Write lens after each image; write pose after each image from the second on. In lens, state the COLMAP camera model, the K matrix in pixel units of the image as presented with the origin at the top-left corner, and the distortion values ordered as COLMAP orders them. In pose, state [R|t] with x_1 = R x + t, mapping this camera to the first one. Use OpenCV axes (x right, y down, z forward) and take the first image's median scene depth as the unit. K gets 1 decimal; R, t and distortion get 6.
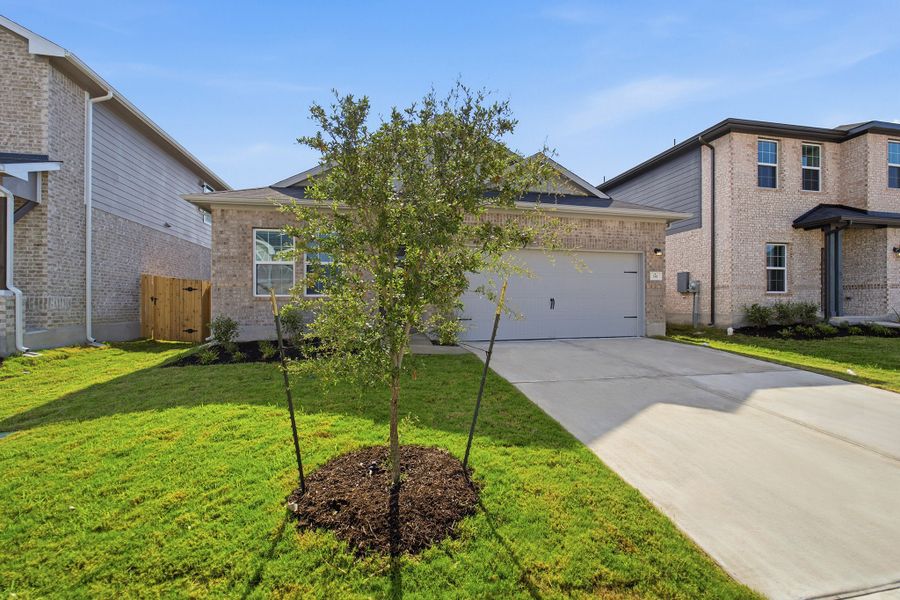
lens RADIAL K [[375.3, 0, 451.2], [0, 375.3, 303.5], [0, 0, 1]] dist [-0.015025, 0.002569]
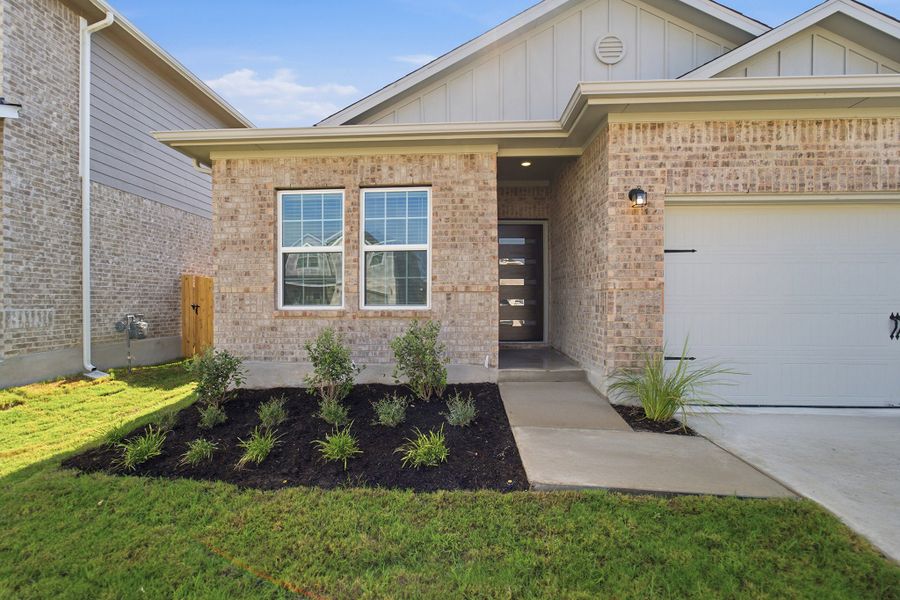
lens RADIAL K [[375.3, 0, 451.6], [0, 375.3, 304.1], [0, 0, 1]] dist [-0.015025, 0.002569]
pose [[0.968285, 0.003760, -0.249820, -0.114984], [-0.001401, 0.999953, 0.009620, -0.029693], [0.249844, -0.008964, 0.968245, 0.456214]]
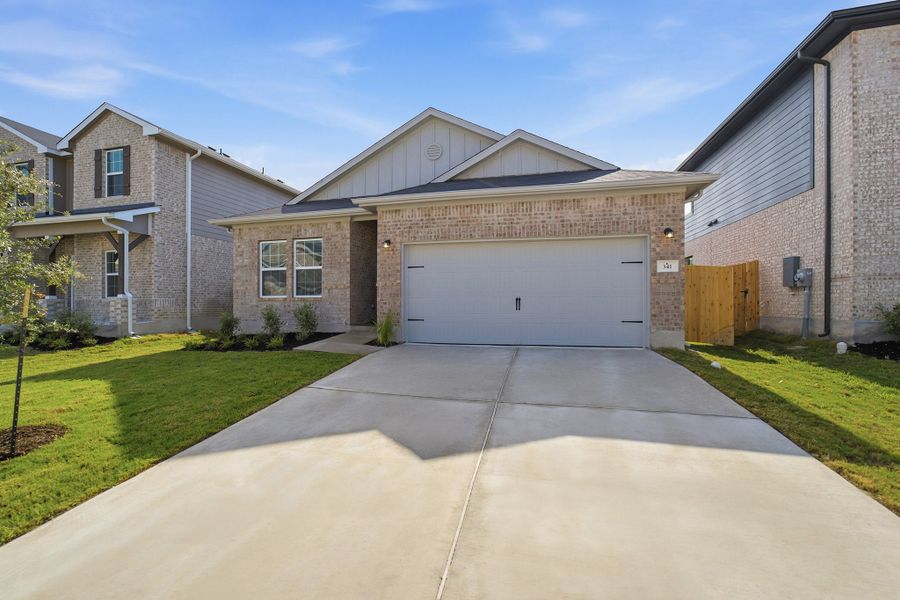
lens RADIAL K [[375.3, 0, 453.1], [0, 375.3, 299.3], [0, 0, 1]] dist [-0.015025, 0.002569]
pose [[0.895080, -0.002359, -0.445899, 0.516291], [0.001326, 0.999996, -0.002627, -0.008053], [0.445904, 0.001760, 0.895079, 0.169201]]
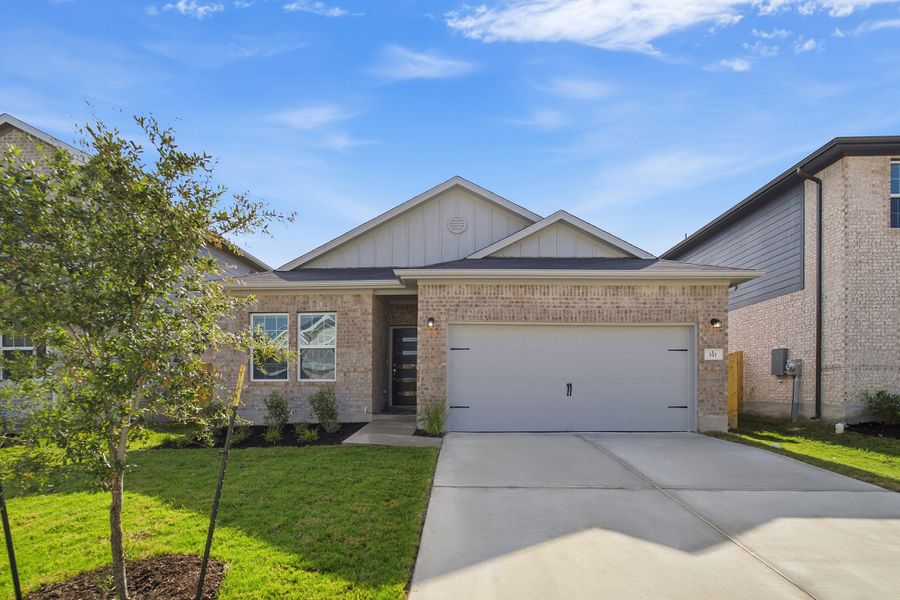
lens RADIAL K [[394.8, 0, 456.9], [0, 394.8, 386.8], [0, 0, 1]] dist [-0.012484, 0.001141]
pose [[0.972241, 0.003226, -0.233958, 0.230642], [-0.003307, 0.999995, 0.000048, -0.005019], [0.233957, 0.000727, 0.972247, 0.089865]]
